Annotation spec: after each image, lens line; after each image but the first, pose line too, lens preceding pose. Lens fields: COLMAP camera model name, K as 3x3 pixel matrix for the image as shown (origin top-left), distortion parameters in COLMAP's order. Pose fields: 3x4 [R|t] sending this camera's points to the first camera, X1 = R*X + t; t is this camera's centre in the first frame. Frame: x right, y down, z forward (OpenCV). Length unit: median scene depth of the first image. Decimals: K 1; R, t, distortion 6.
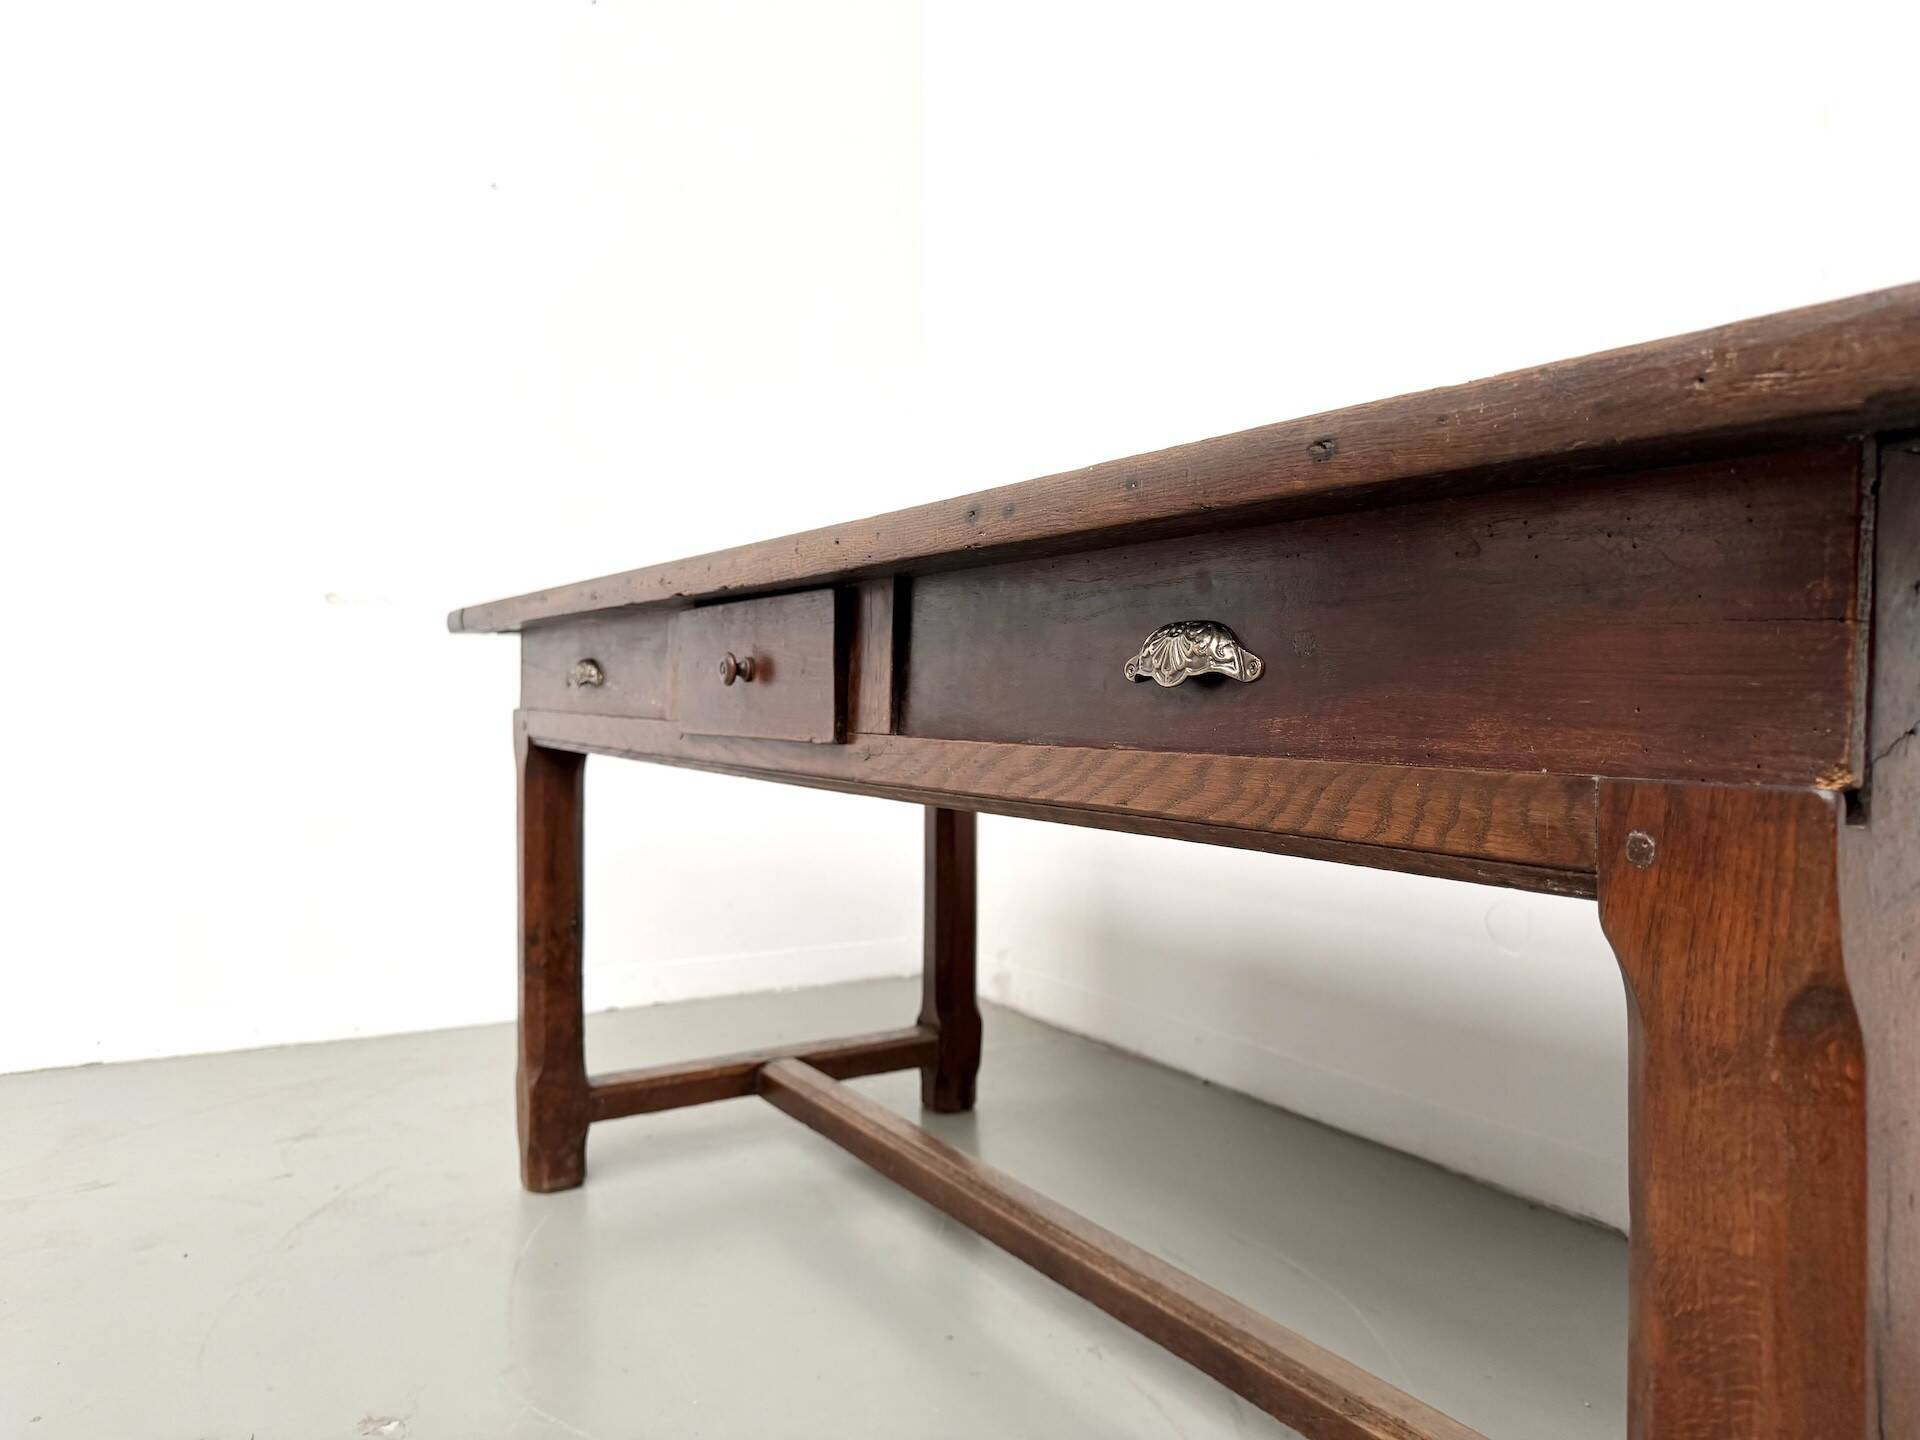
lens RADIAL K [[1363.6, 0, 939.6], [0, 1363.6, 733.6], [0, 0, 1]] dist [0.137638, -0.192557]
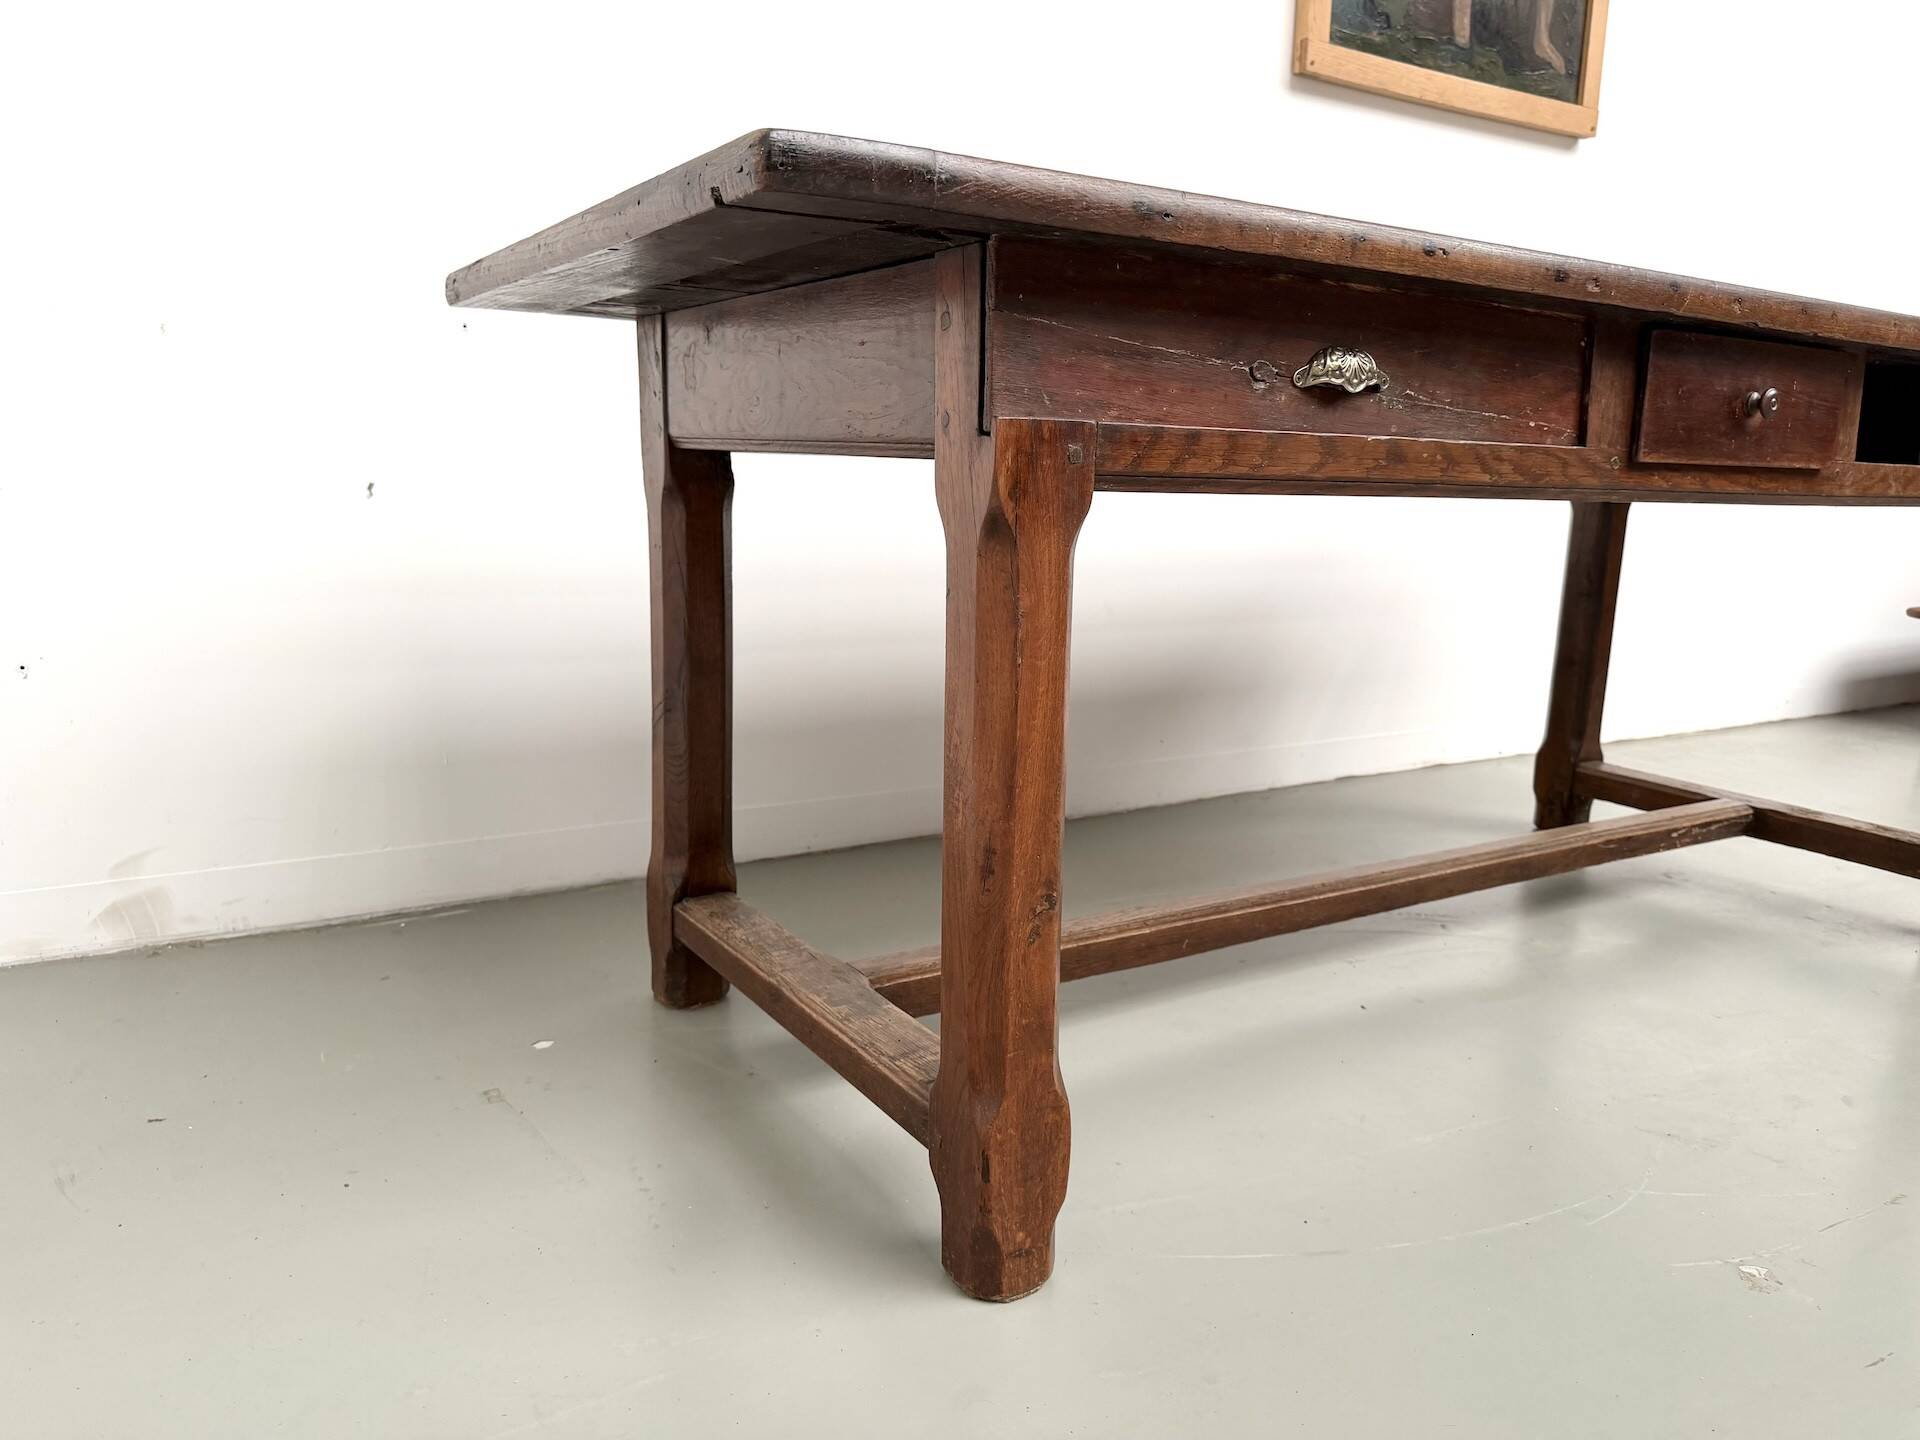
lens RADIAL K [[1354.5, 0, 974.8], [0, 1354.5, 733.5], [0, 0, 1]] dist [0.118315, -0.171636]
pose [[-0.034378, -0.196038, 0.979994, -1.318542], [0.002939, 0.980549, 0.196252, -0.006502], [-0.999405, 0.009627, -0.033133, 1.721360]]
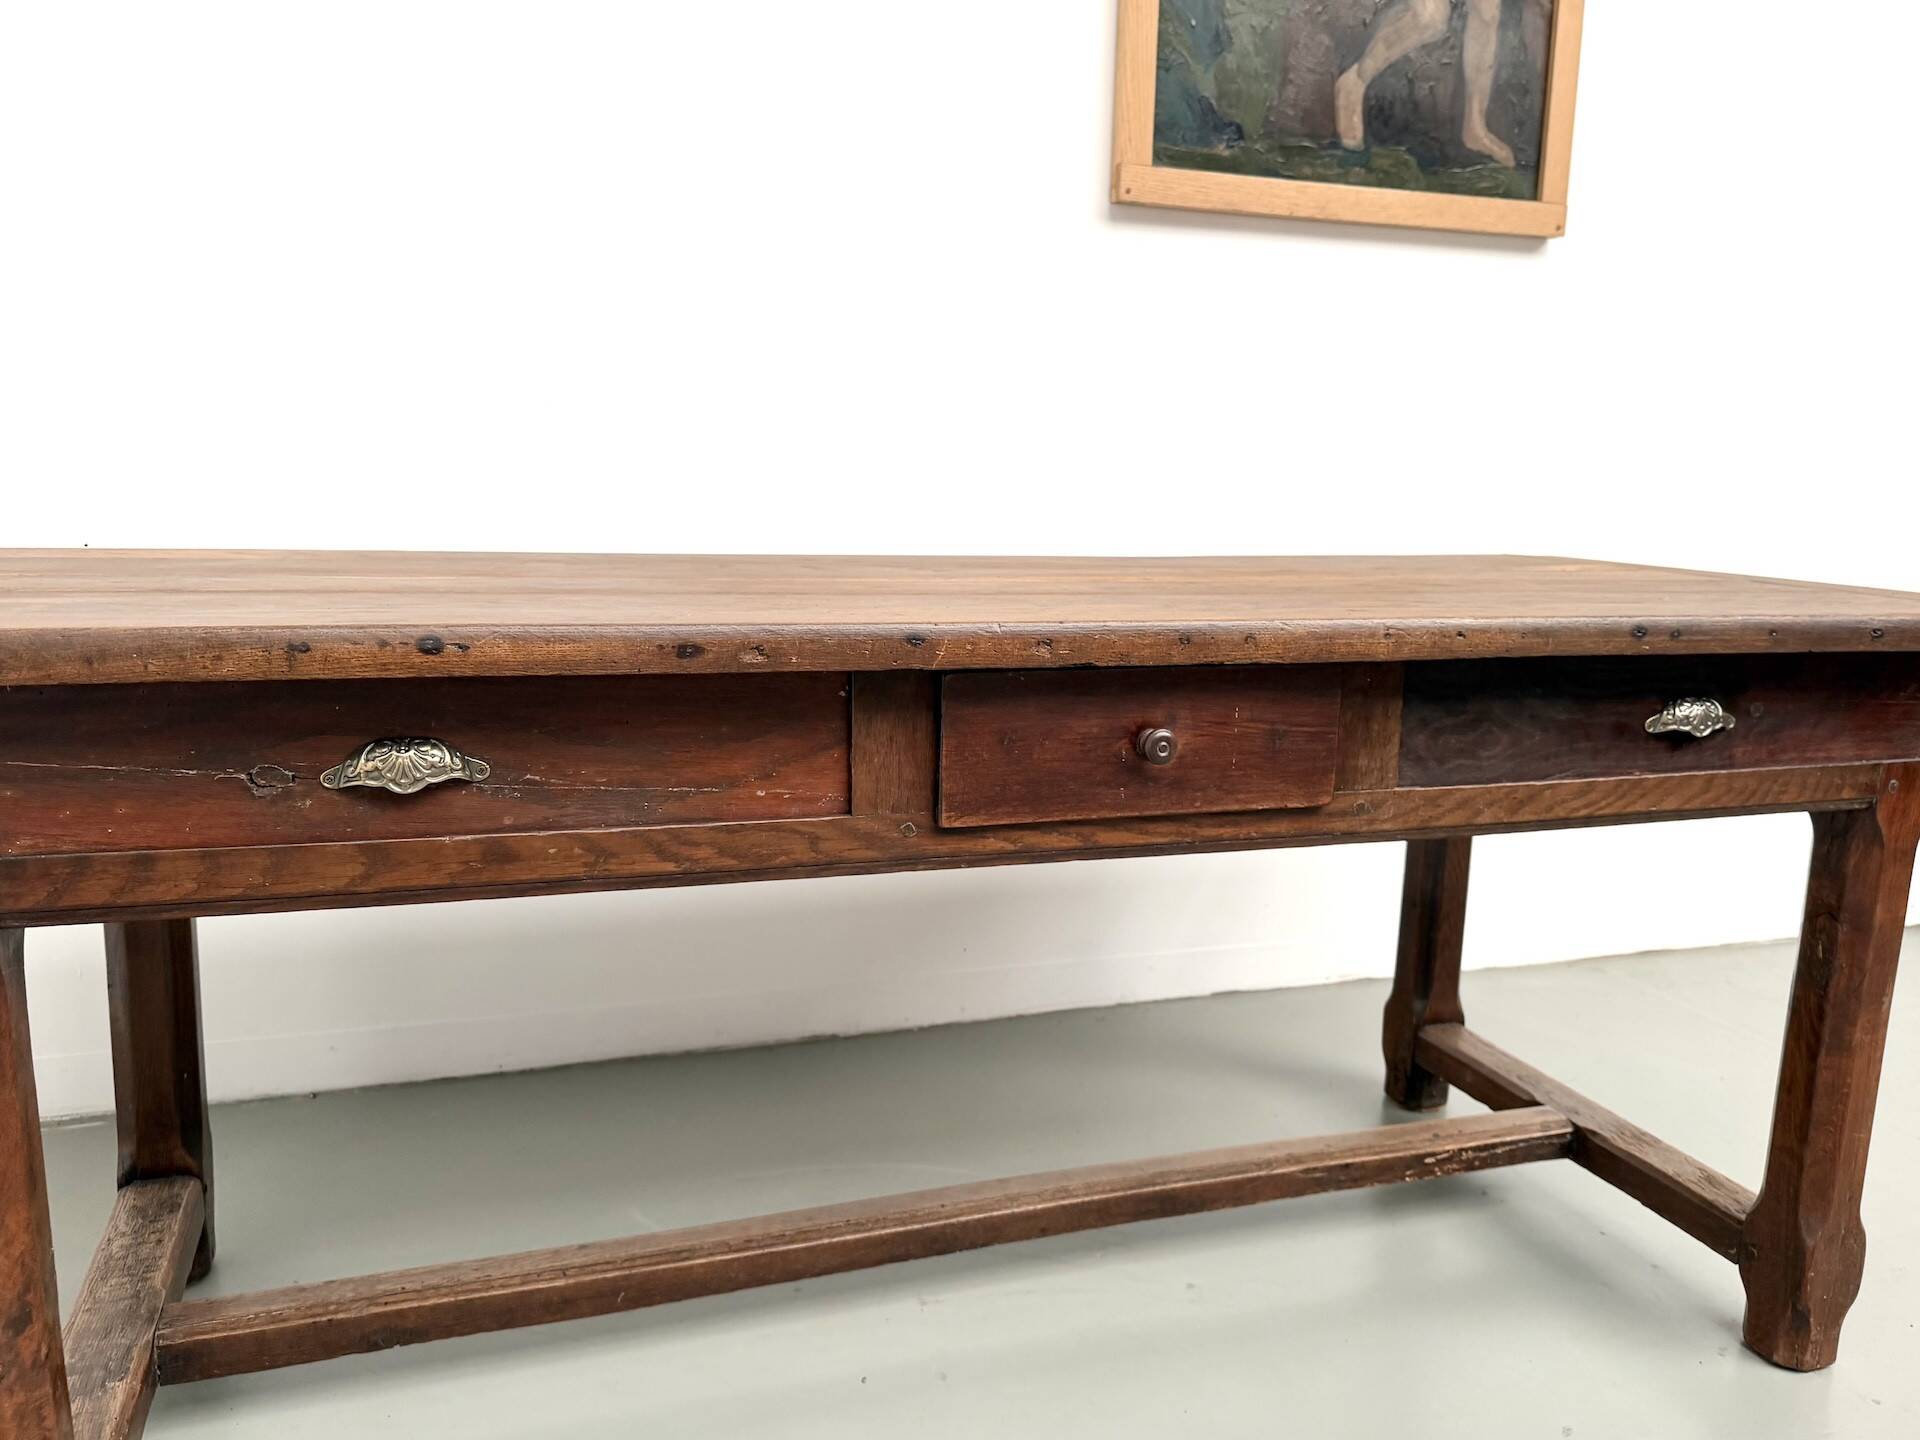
lens RADIAL K [[1442.0, 0, 951.0], [0, 1442.0, 743.4], [0, 0, 1]] dist [0.166364, -0.342934]
pose [[0.195946, -0.178320, 0.964265, -1.116409], [0.006215, 0.983533, 0.180620, -0.226874], [-0.980595, -0.029399, 0.193828, 0.966104]]
